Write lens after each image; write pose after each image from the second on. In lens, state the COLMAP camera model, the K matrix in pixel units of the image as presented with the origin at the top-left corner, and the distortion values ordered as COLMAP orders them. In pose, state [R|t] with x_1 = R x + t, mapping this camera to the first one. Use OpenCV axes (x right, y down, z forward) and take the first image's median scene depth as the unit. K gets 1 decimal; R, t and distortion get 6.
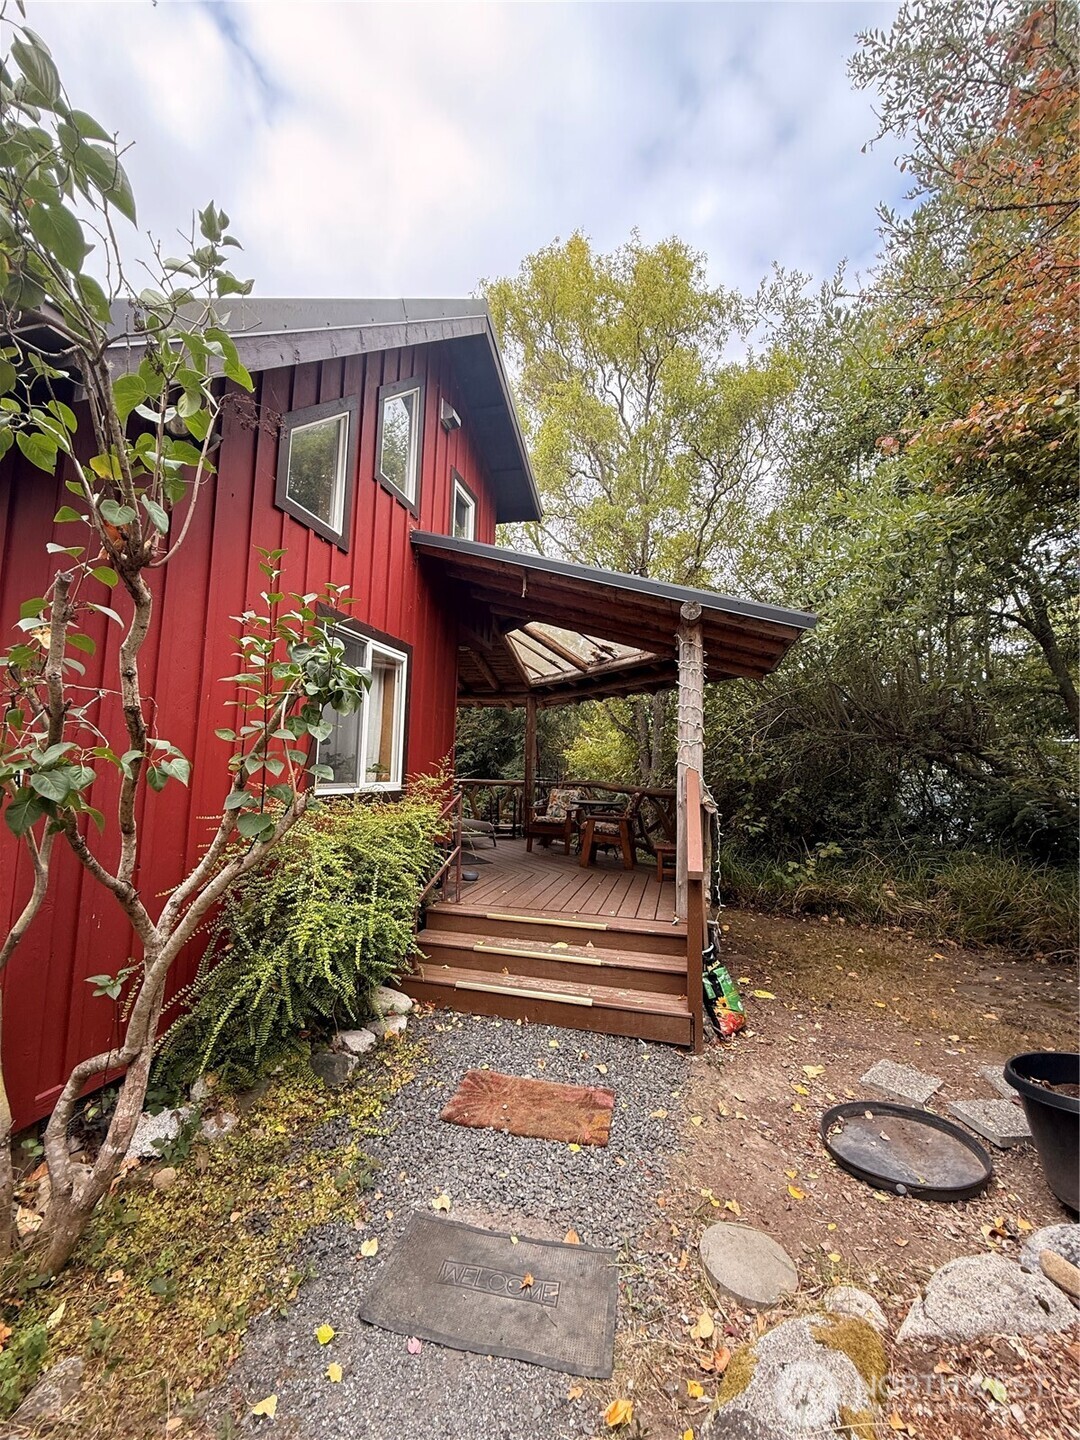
lens RADIAL K [[572.3, 0, 536.6], [0, 572.3, 715.5], [0, 0, 1]] dist [-0.000608, -0.000045]
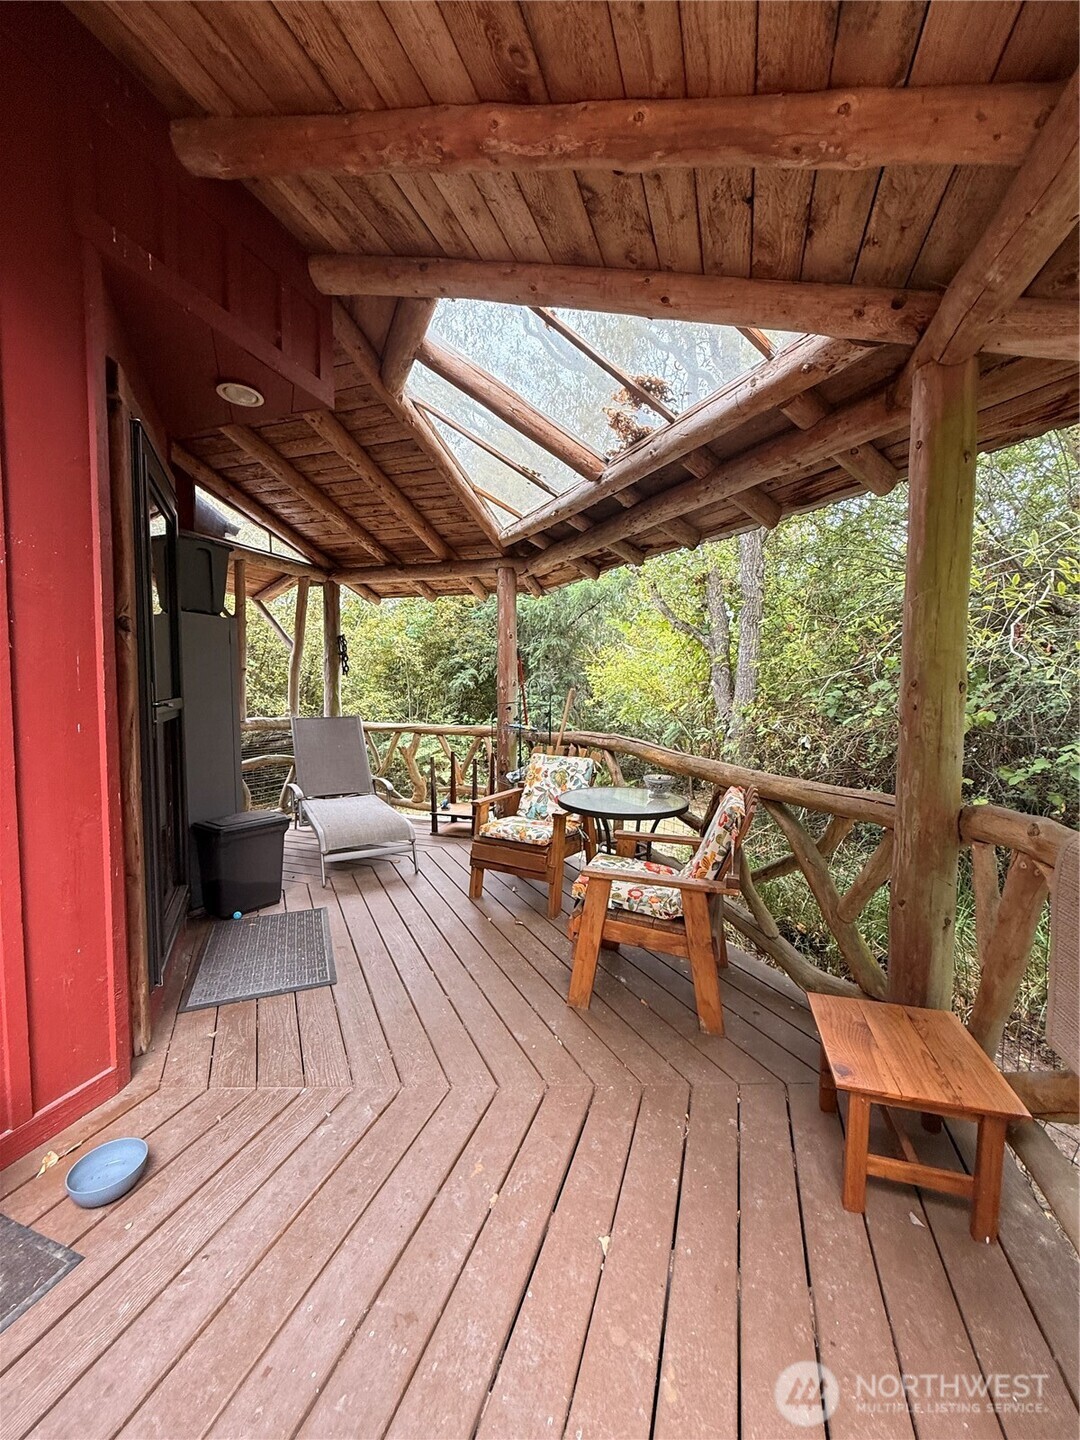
lens RADIAL K [[572.3, 0, 536.2], [0, 572.3, 726.4], [0, 0, 1]] dist [-0.000608, -0.000045]
pose [[0.995717, -0.014301, -0.091339, 0.073984], [0.029626, 0.985222, 0.168701, 0.026559], [0.087576, -0.170684, 0.981426, 0.547856]]
